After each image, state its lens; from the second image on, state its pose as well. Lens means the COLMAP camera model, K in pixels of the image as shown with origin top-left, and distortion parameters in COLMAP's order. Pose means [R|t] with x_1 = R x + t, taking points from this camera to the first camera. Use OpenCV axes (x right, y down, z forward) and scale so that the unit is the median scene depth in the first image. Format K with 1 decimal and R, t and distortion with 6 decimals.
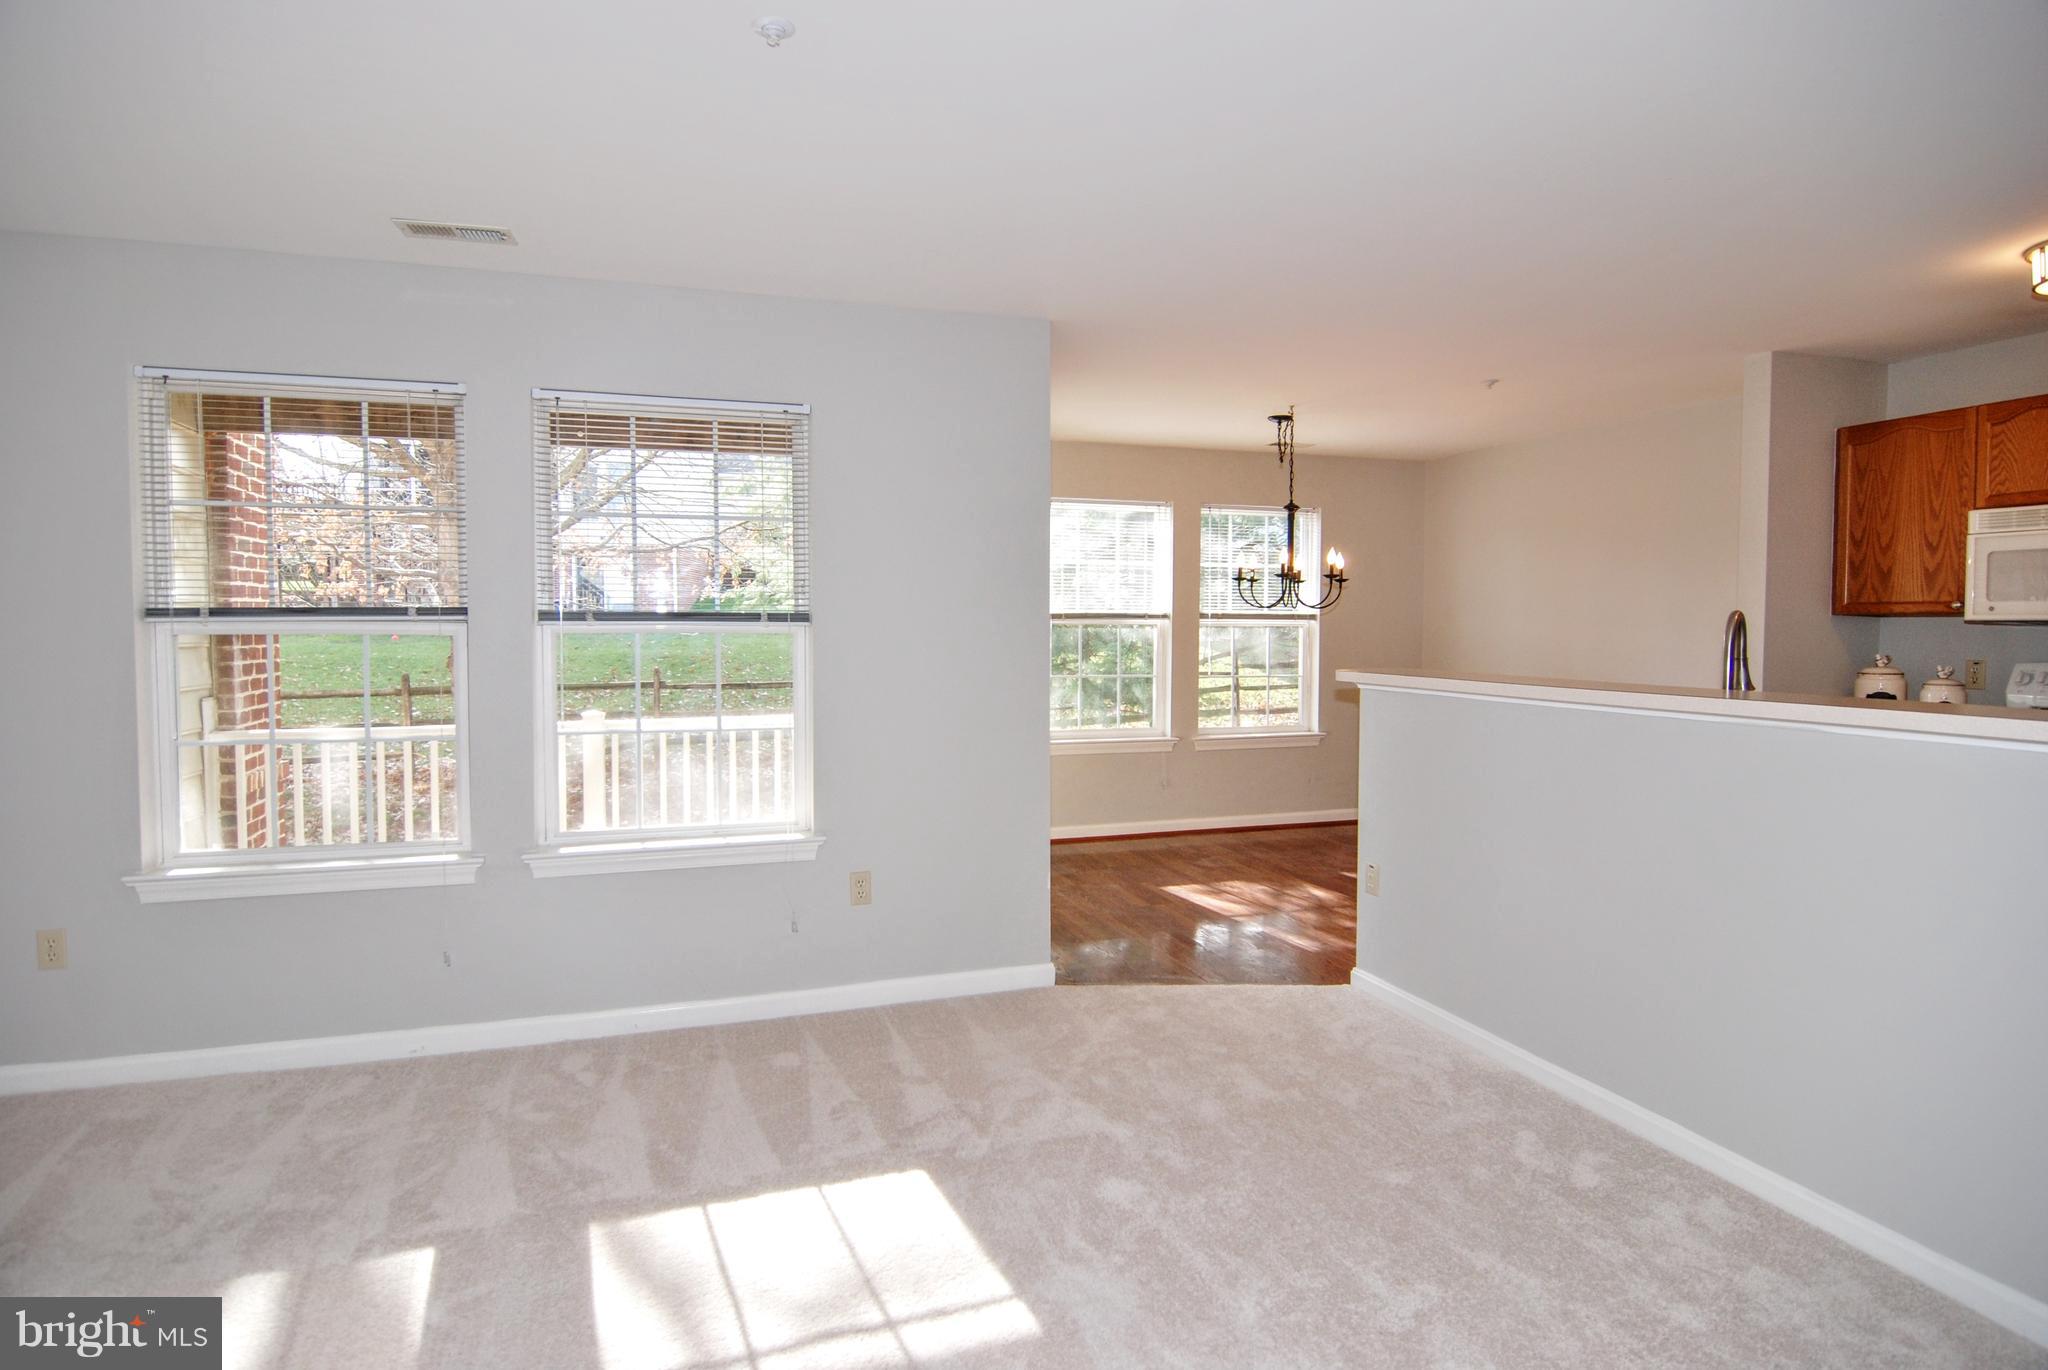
lens RADIAL K [[1099.8, 0, 1021.7], [0, 1099.8, 675.3], [0, 0, 1]] dist [-0.003548, -0.011986]
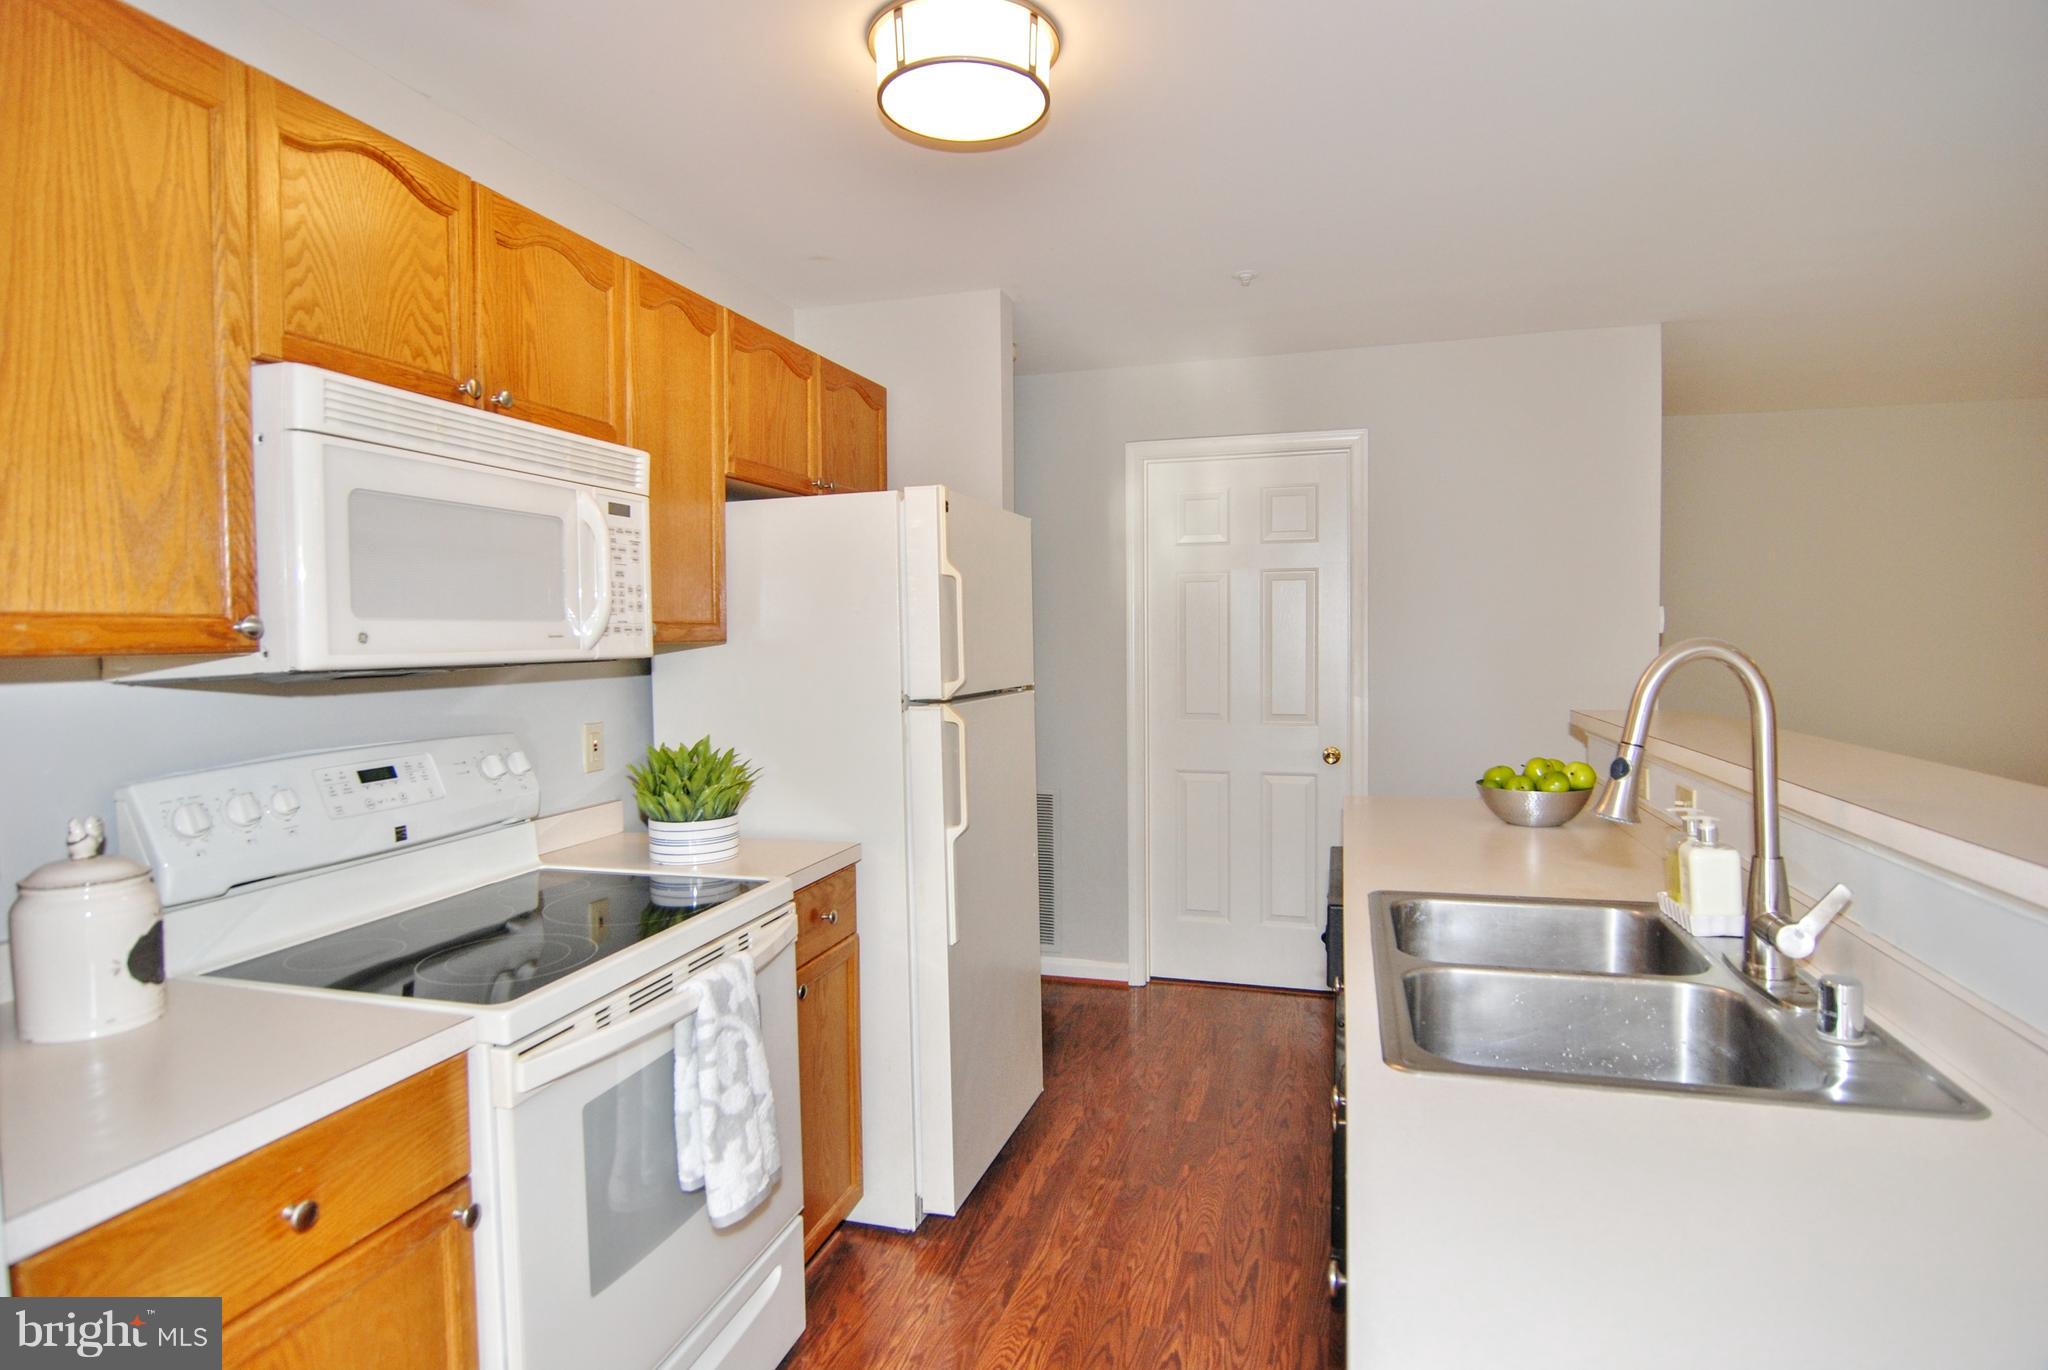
lens RADIAL K [[1099.8, 0, 1021.7], [0, 1099.8, 675.3], [0, 0, 1]] dist [-0.003548, -0.011986]
pose [[-0.823006, -0.012332, 0.567899, 0.463014], [0.037290, 0.996435, 0.075680, -0.066563], [-0.566807, 0.083462, -0.819612, 1.147887]]
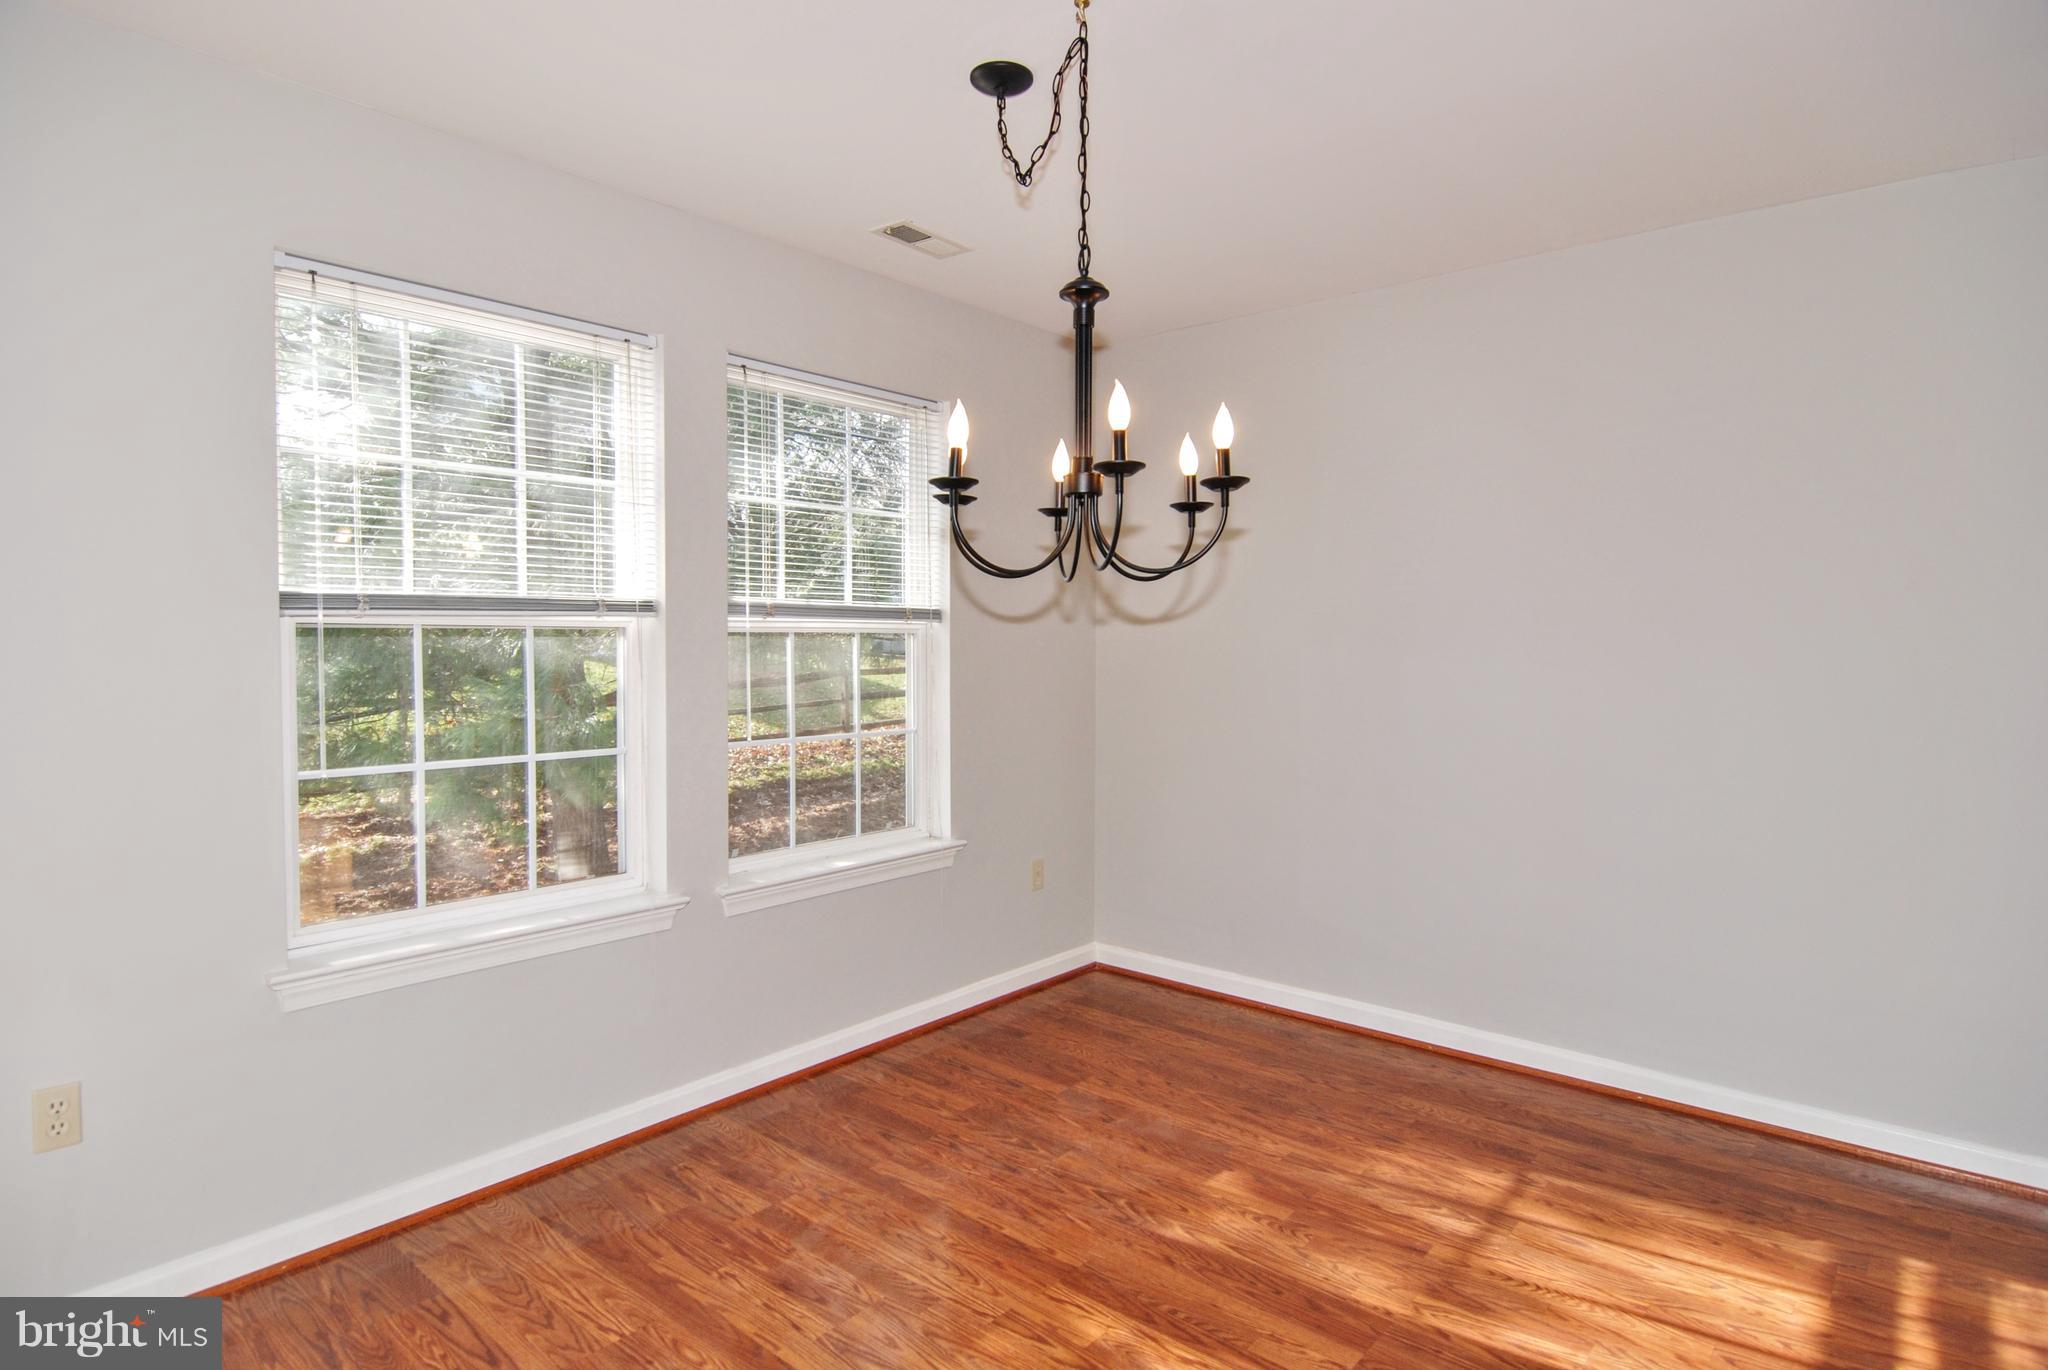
lens RADIAL K [[1083.3, 0, 1022.7], [0, 1083.3, 647.2], [0, 0, 1]] dist [-0.001342, -0.012354]
pose [[0.858394, -0.005868, 0.512958, 0.068188], [0.022804, 0.999383, -0.026728, -0.041276], [-0.512484, 0.034641, 0.857998, 0.975419]]
